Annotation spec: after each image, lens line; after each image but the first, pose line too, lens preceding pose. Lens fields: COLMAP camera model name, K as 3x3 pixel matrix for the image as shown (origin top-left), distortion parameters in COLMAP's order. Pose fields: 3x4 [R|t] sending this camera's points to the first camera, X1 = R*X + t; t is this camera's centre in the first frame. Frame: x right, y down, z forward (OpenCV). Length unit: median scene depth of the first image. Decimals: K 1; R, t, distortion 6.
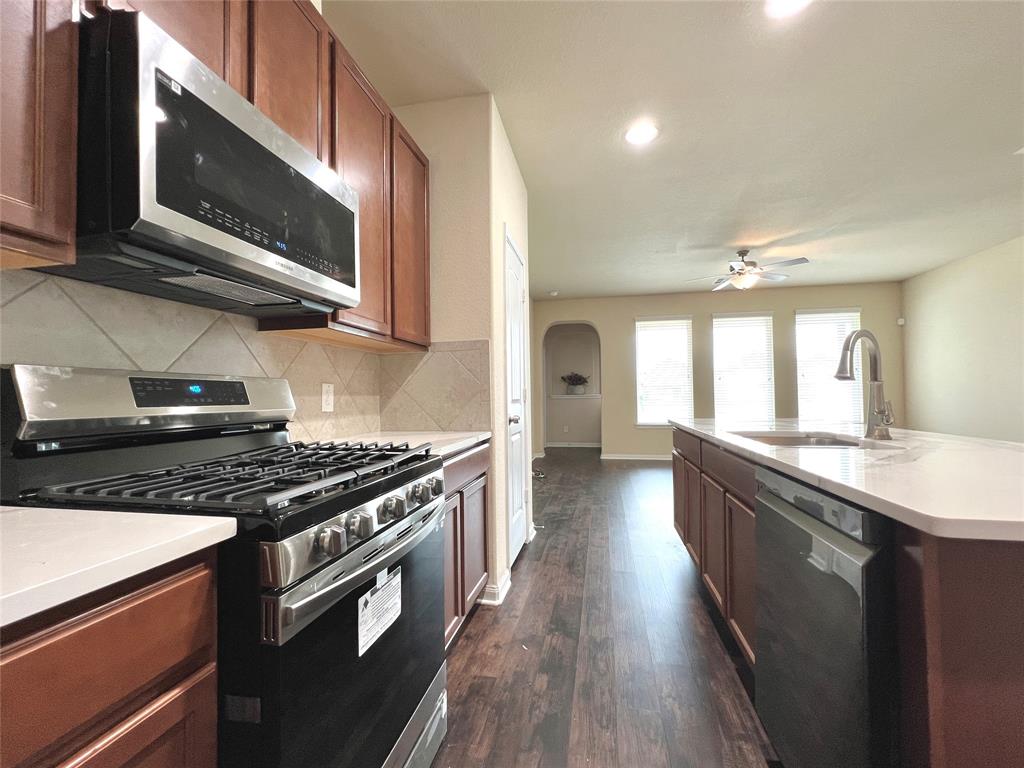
lens RADIAL K [[443.4, 0, 509.9], [0, 443.4, 386.4], [0, 0, 1]] dist [-0.000256, 0.000067]
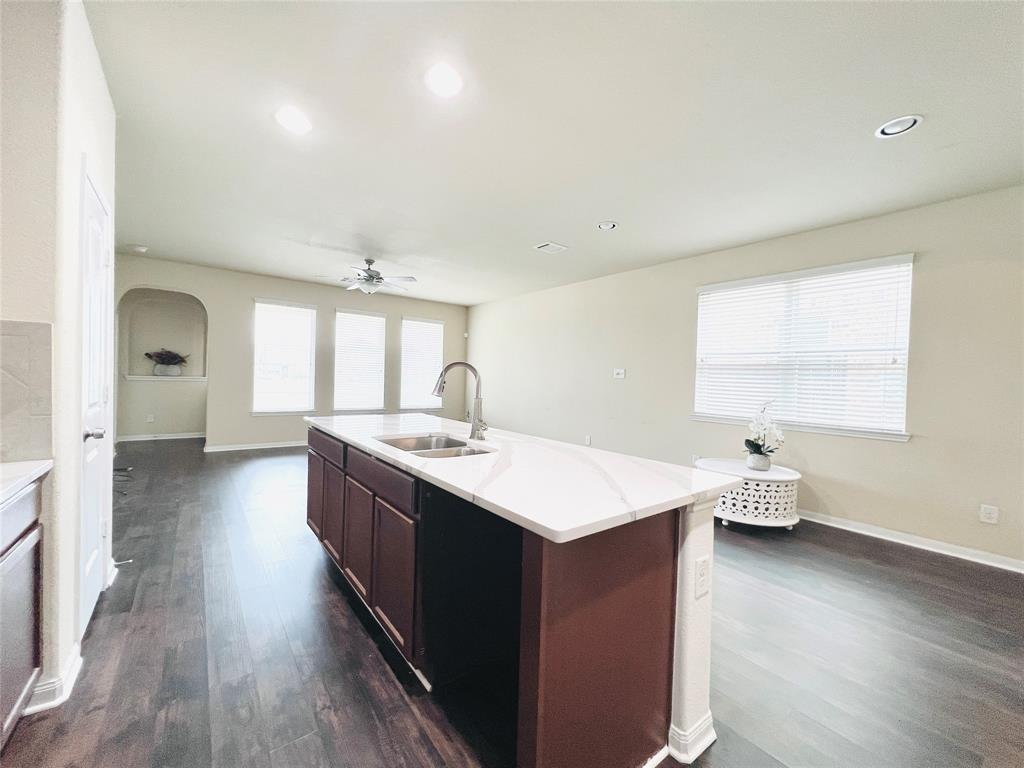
lens RADIAL K [[411.4, 0, 511.4], [0, 411.4, 385.3], [0, 0, 1]] dist [-0.001397, 0.000650]
pose [[0.649894, 0.018161, 0.759808, -0.066474], [-0.054547, 0.998251, 0.022796, -0.065002], [-0.758065, -0.056260, 0.649748, 0.061657]]
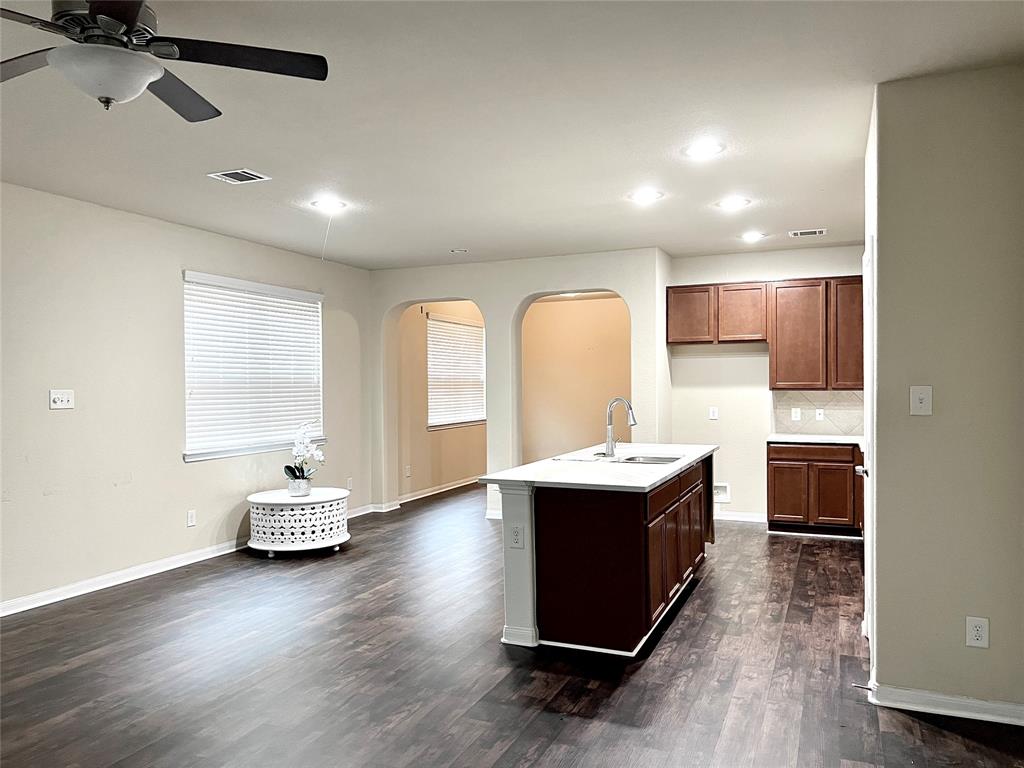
lens RADIAL K [[769.8, 0, 508.4], [0, 769.8, 396.9], [0, 0, 1]] dist [0.067453, -0.090890]
pose [[-0.980681, 0.017196, 0.194858, 0.465066], [0.016537, 0.999851, -0.005009, -0.089356], [-0.194915, -0.001689, -0.980819, 3.113960]]
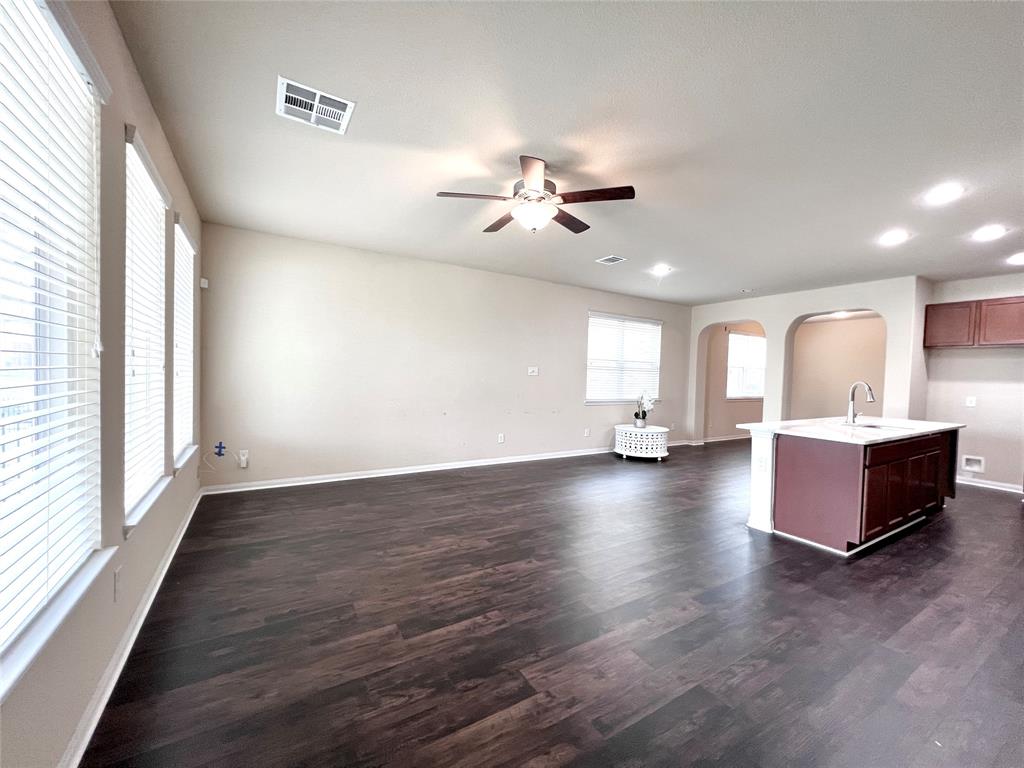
lens RADIAL K [[411.4, 0, 511.4], [0, 411.4, 385.3], [0, 0, 1]] dist [-0.001397, 0.000650]
pose [[-0.685277, -0.029562, 0.727682, 0.330272], [-0.035101, 0.999355, 0.007544, -0.039198], [-0.727436, -0.020373, -0.685873, 3.079544]]
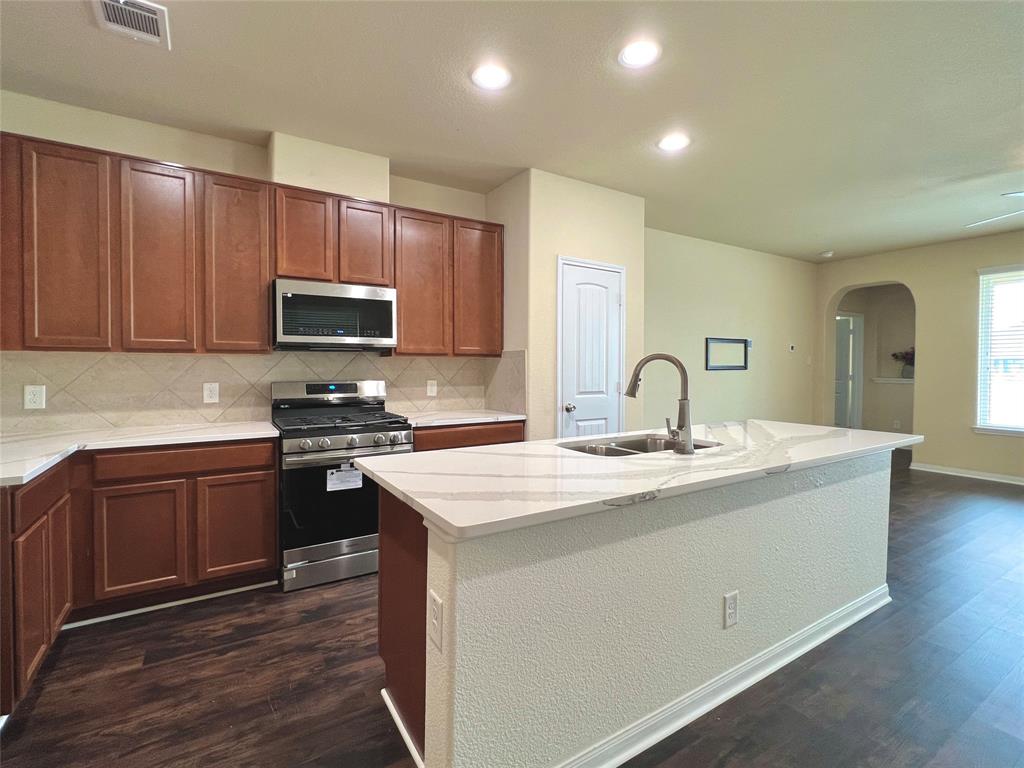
lens RADIAL K [[484.3, 0, 511.0], [0, 484.3, 375.2], [0, 0, 1]] dist [0.001041, 0.000188]
pose [[0.690242, 0.027272, -0.723065, 1.043578], [0.004741, 0.999098, 0.042209, -0.091708], [0.723563, -0.032563, 0.689489, -0.089949]]
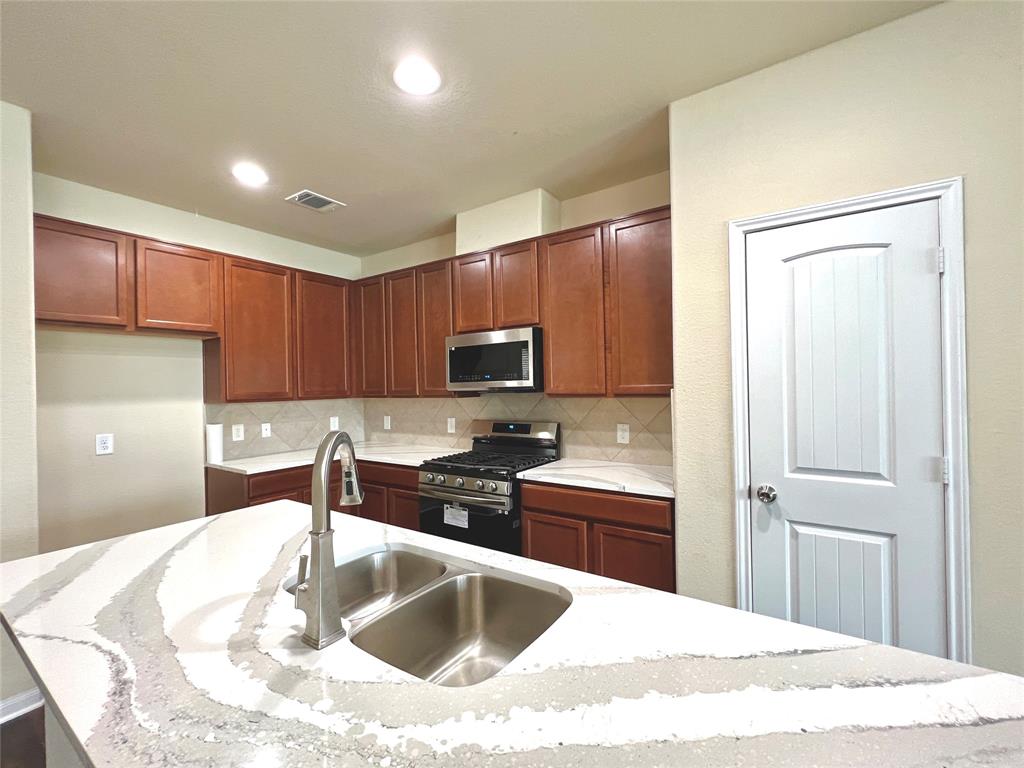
lens RADIAL K [[443.4, 0, 509.9], [0, 443.4, 386.4], [0, 0, 1]] dist [-0.000256, 0.000067]
pose [[-0.391522, 0.021399, -0.919920, 0.920850], [0.045131, 0.998973, 0.004030, -0.131031], [0.919061, -0.039939, -0.392086, 1.068721]]
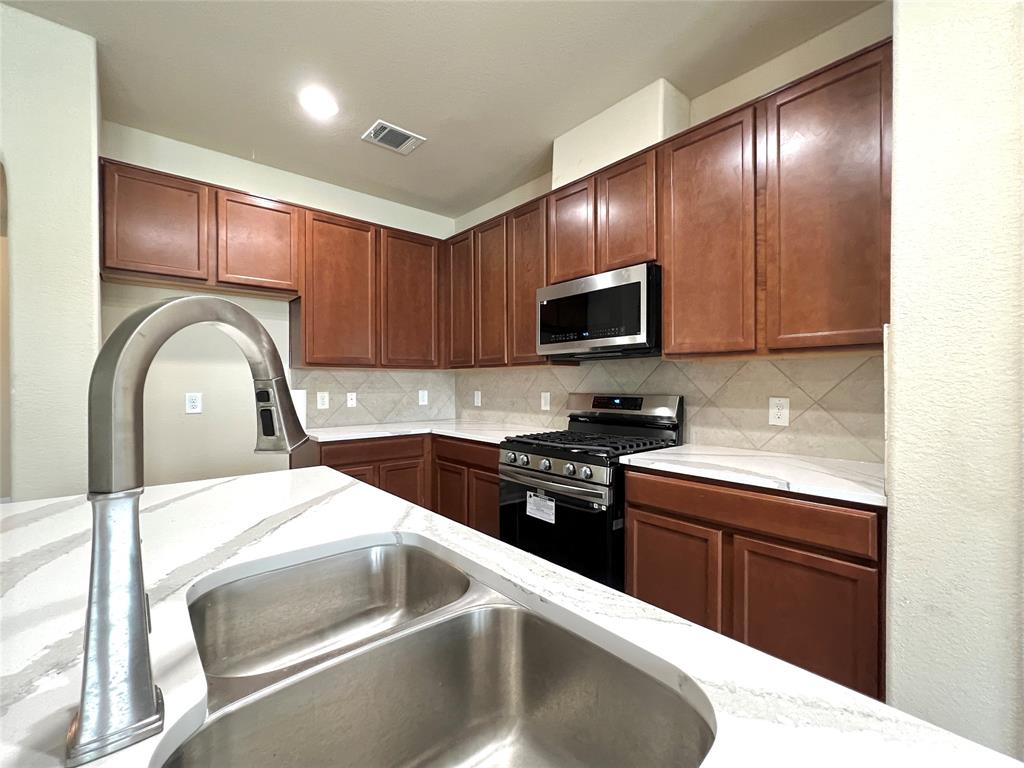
lens RADIAL K [[443.4, 0, 509.9], [0, 443.4, 386.4], [0, 0, 1]] dist [-0.000256, 0.000067]
pose [[-0.614083, 0.018808, -0.789017, 0.663859], [0.026611, 0.999641, 0.003118, -0.044490], [0.788792, -0.019082, -0.614363, 0.985868]]
